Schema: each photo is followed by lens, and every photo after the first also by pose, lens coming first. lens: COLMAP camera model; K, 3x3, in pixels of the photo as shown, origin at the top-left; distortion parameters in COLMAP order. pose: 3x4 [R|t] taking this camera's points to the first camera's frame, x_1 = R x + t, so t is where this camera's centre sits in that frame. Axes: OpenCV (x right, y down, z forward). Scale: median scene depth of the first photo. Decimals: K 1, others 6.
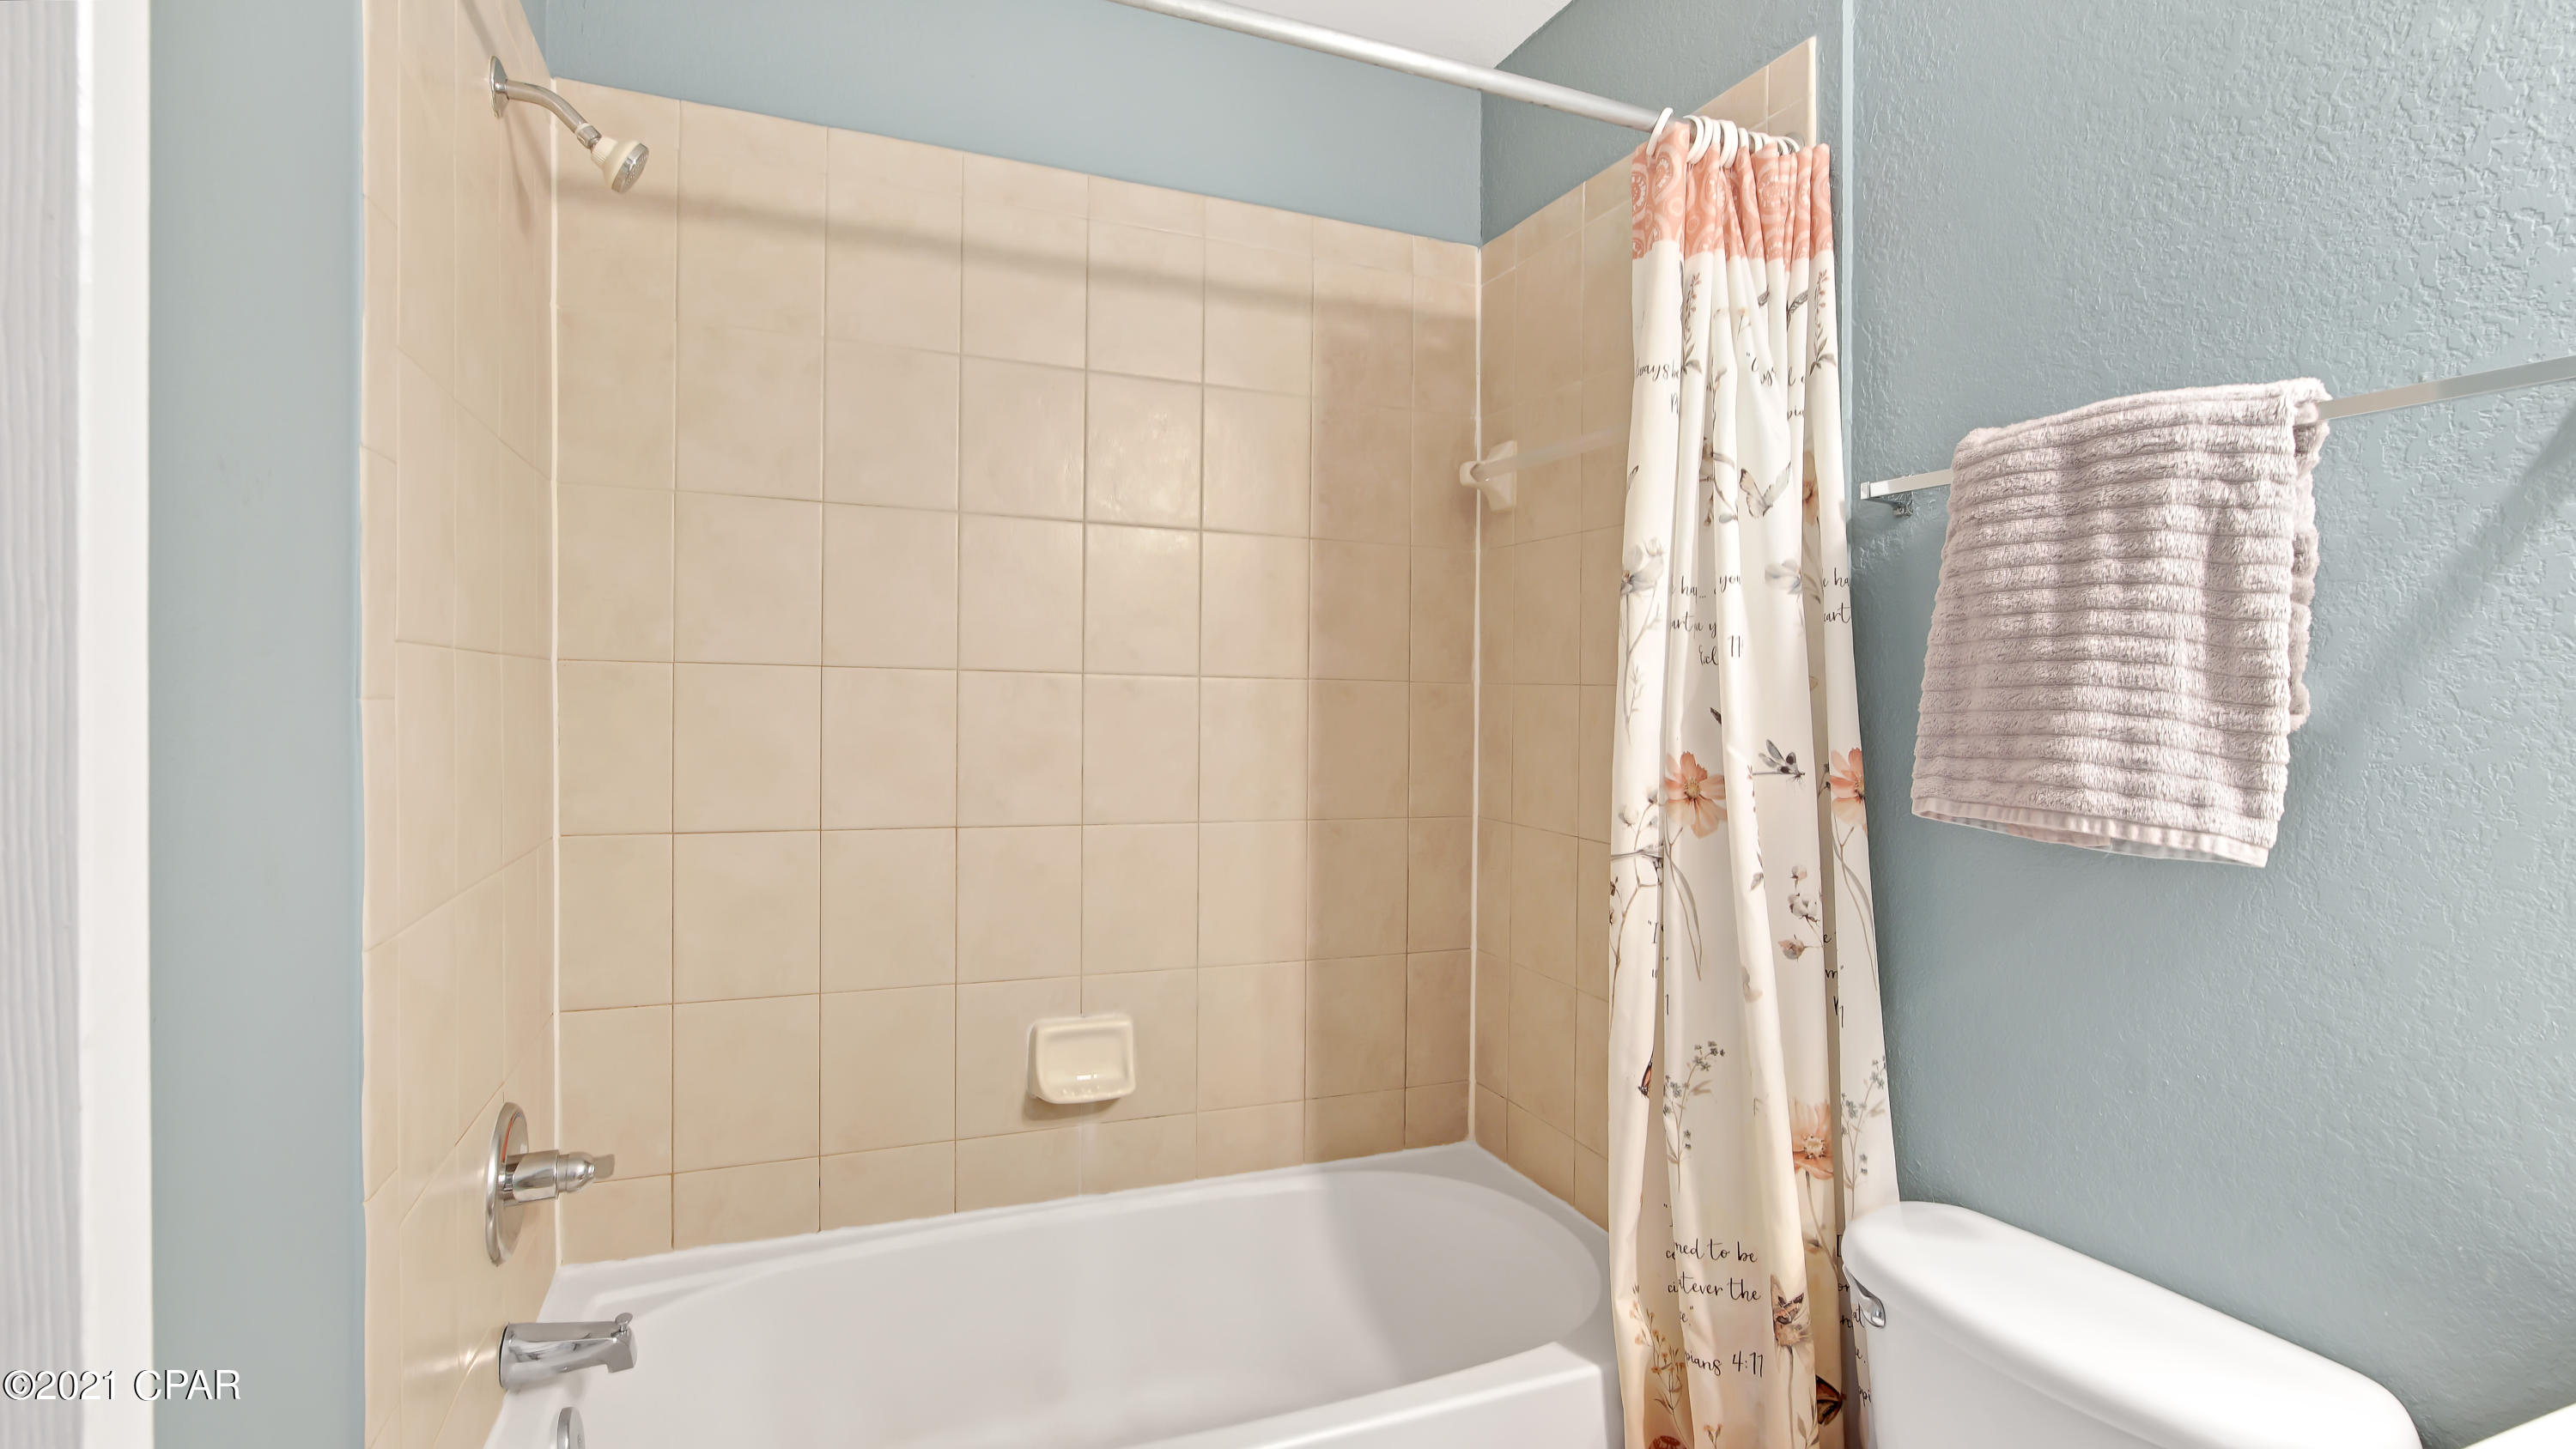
lens RADIAL K [[1187.2, 0, 1286.6], [0, 1187.2, 690.3], [0, 0, 1]] dist [-0.012995, 0.001018]
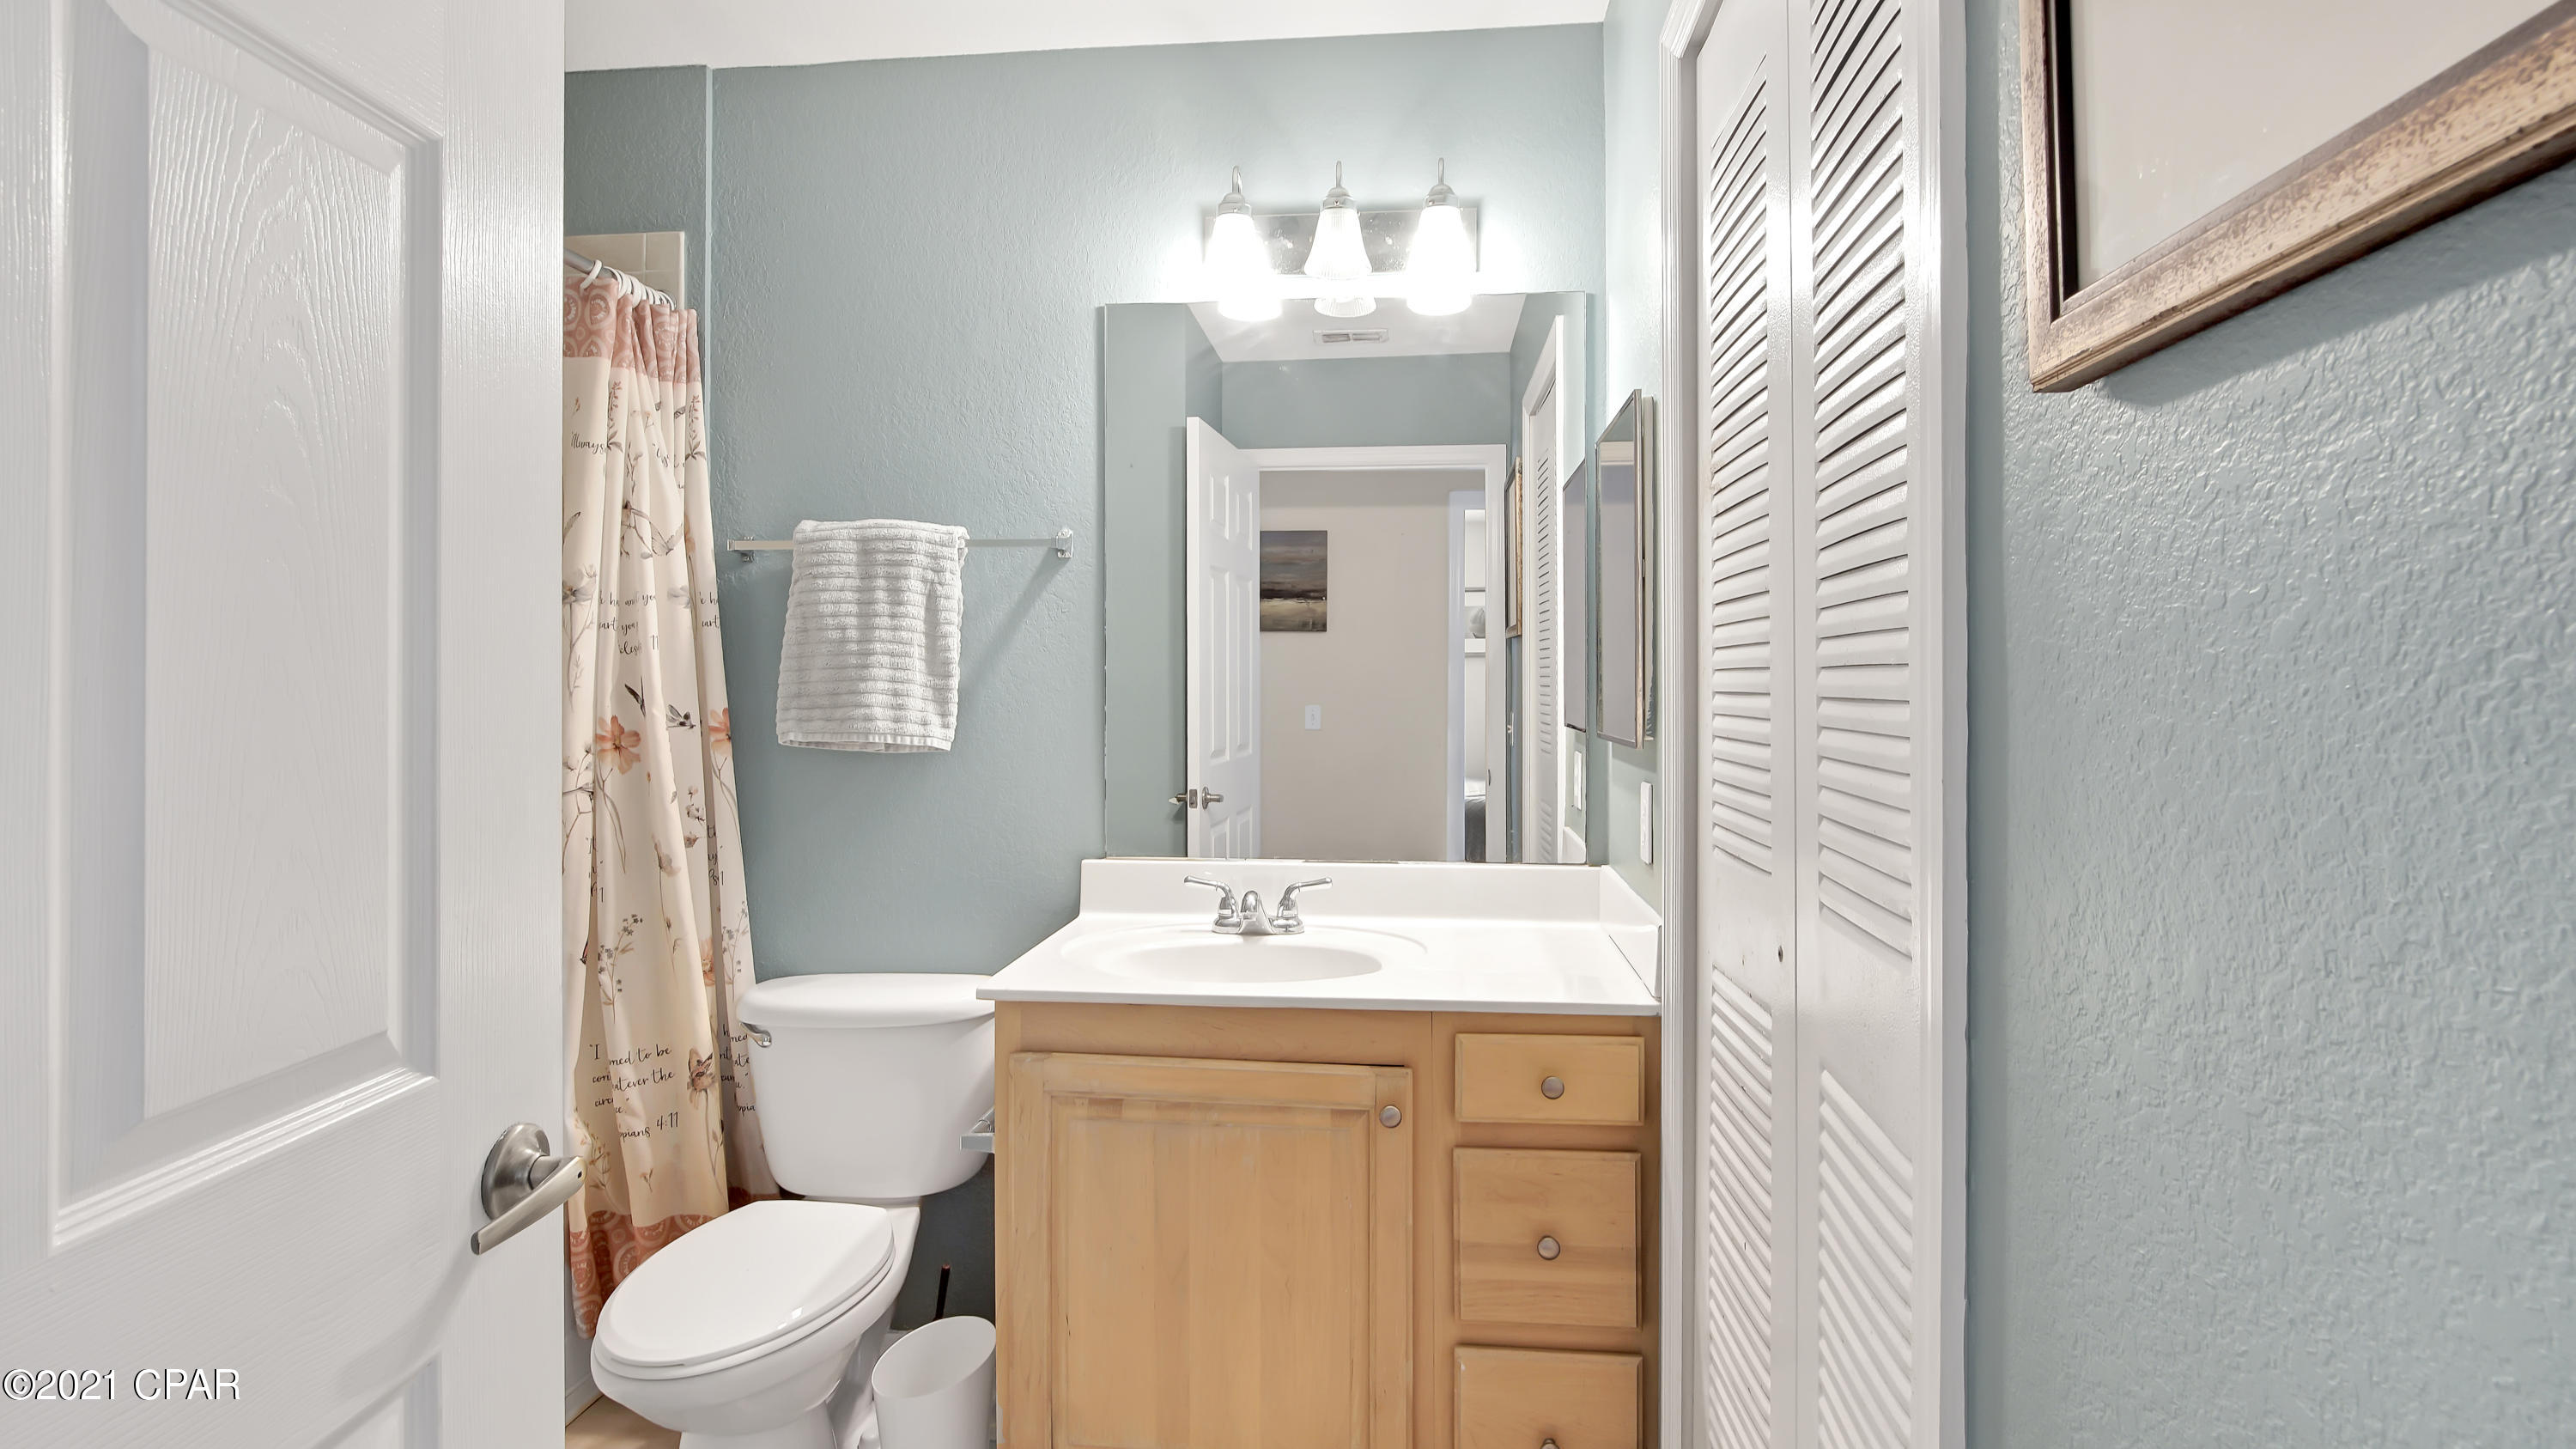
lens RADIAL K [[1187.6, 0, 1295.2], [0, 1187.6, 664.8], [0, 0, 1]] dist [-0.012995, 0.001018]
pose [[0.463323, -0.007464, 0.886158, -0.561823], [0.008584, 0.999955, 0.003935, -0.007714], [-0.886148, 0.005784, 0.463367, -0.401710]]
